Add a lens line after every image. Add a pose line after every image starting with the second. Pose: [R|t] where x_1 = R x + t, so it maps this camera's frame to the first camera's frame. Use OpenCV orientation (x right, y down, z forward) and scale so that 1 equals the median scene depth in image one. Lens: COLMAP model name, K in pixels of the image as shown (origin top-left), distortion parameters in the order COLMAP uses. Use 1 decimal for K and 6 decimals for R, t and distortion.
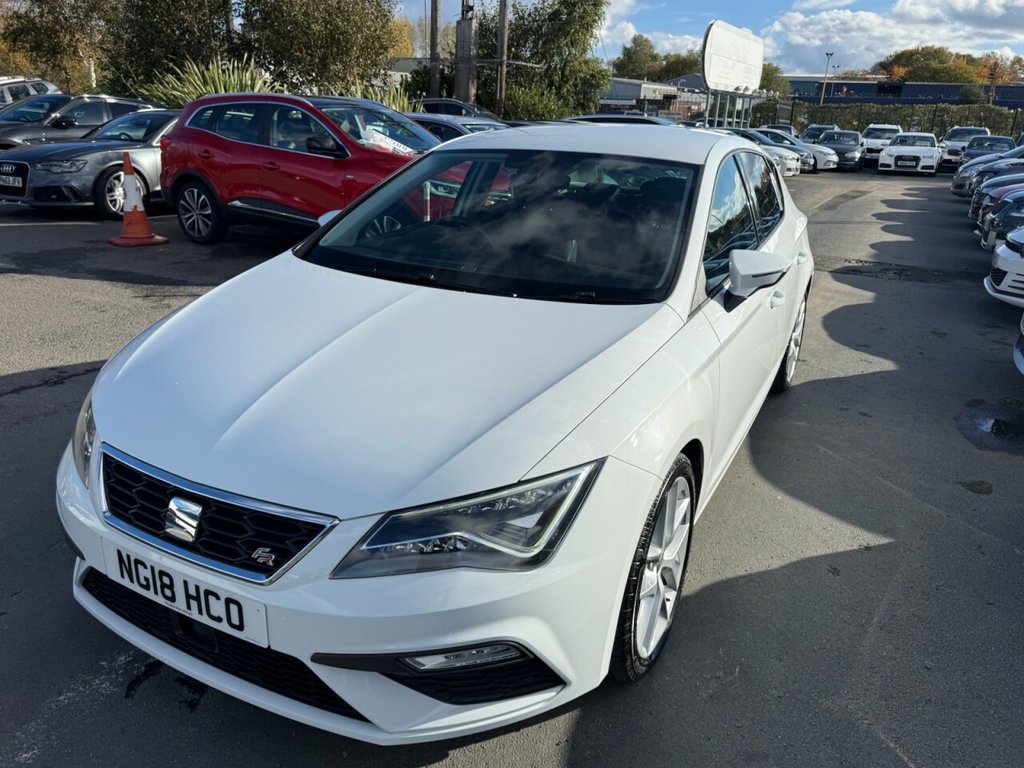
lens RADIAL K [[751.5, 0, 506.9], [0, 751.5, 378.6], [0, 0, 1]] dist [0.018793, -0.024036]
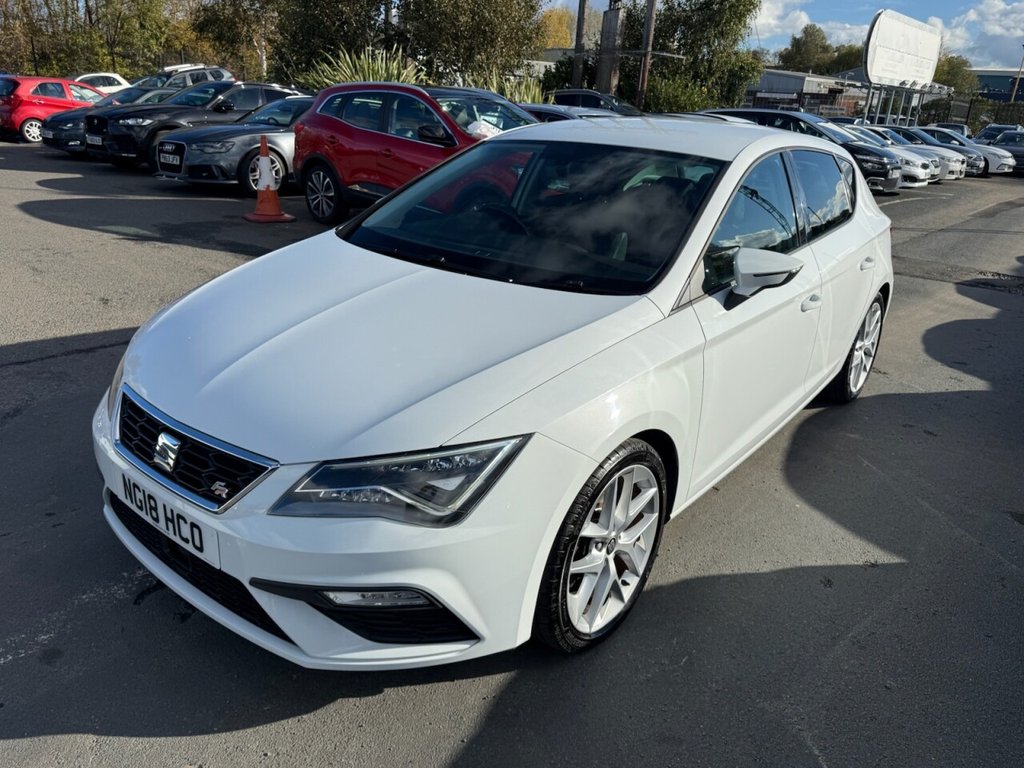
lens RADIAL K [[751.5, 0, 506.3], [0, 751.5, 380.3], [0, 0, 1]] dist [0.018793, -0.024036]
pose [[0.981254, 0.081128, -0.174813, 0.114311], [-0.078893, 0.996688, 0.019709, 0.004759], [0.175833, -0.005548, 0.984404, -0.021935]]
